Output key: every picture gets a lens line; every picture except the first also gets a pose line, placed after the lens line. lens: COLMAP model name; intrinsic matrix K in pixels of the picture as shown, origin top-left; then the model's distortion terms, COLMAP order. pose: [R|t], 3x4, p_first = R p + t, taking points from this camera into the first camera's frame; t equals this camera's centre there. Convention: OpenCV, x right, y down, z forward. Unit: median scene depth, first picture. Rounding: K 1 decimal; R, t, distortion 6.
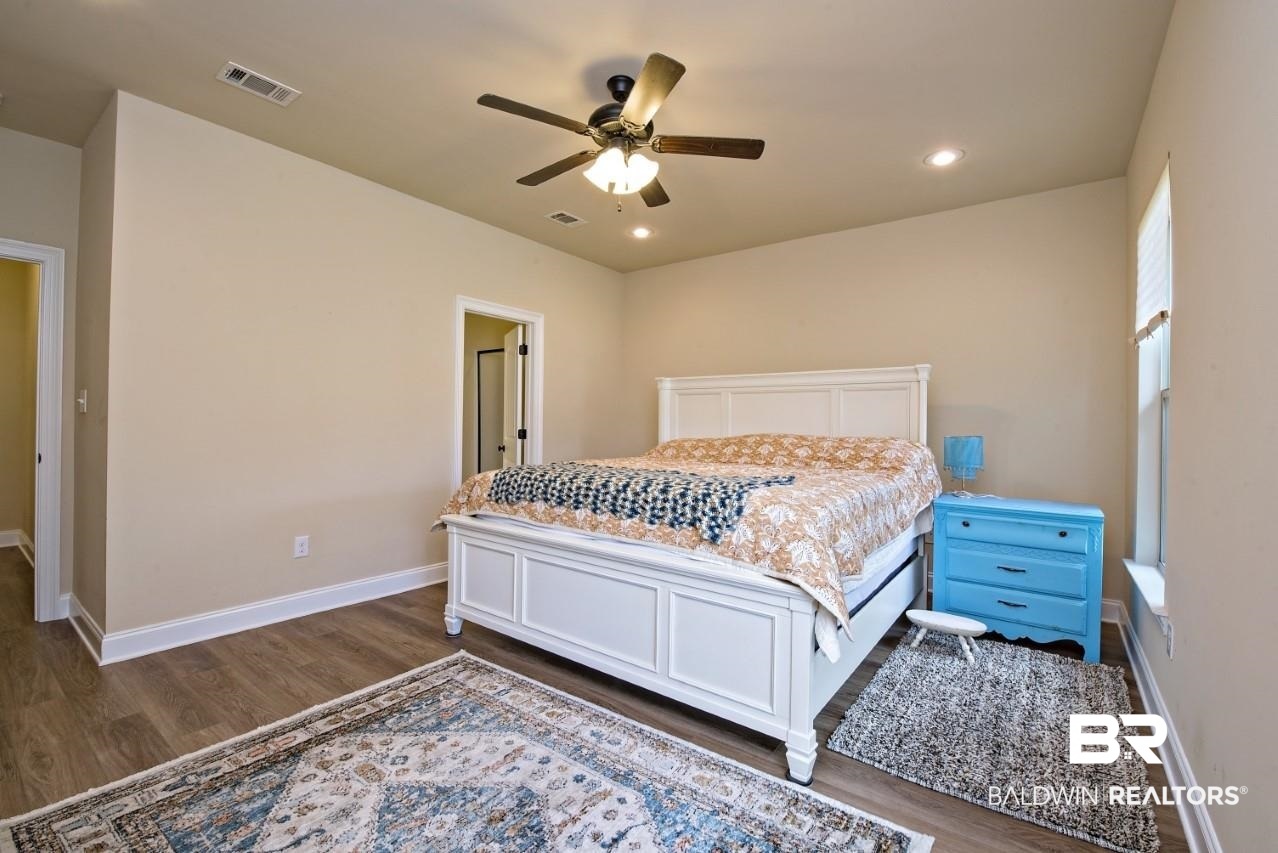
lens RADIAL K [[554.6, 0, 640.5], [0, 554.6, 423.5], [0, 0, 1]] dist [-0.002495, -0.010111]
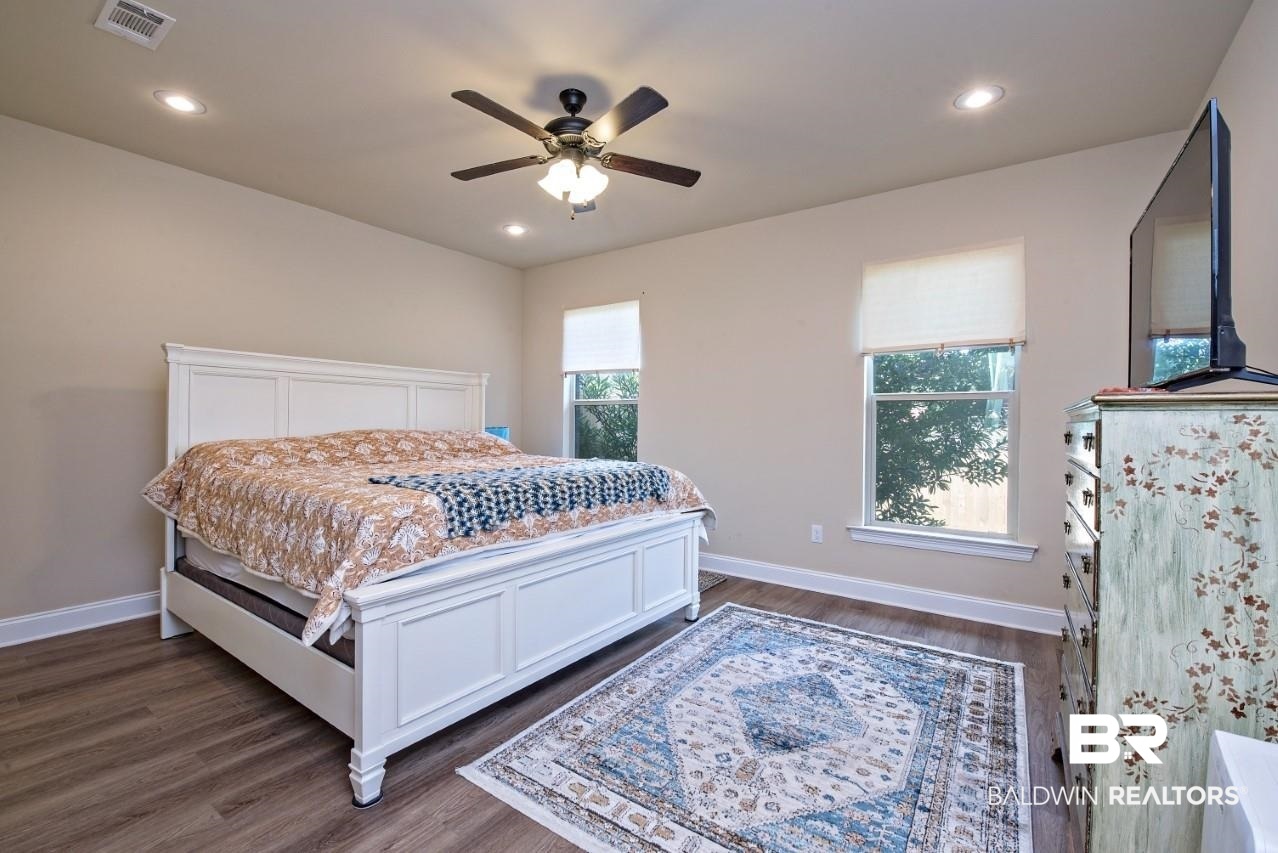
lens RADIAL K [[554.6, 0, 640.5], [0, 554.6, 423.5], [0, 0, 1]] dist [-0.002495, -0.010111]
pose [[-0.039699, -0.017008, 0.999067, -1.235535], [-0.011008, 0.999802, 0.016583, -0.019280], [-0.999151, -0.010339, -0.039878, 1.028097]]
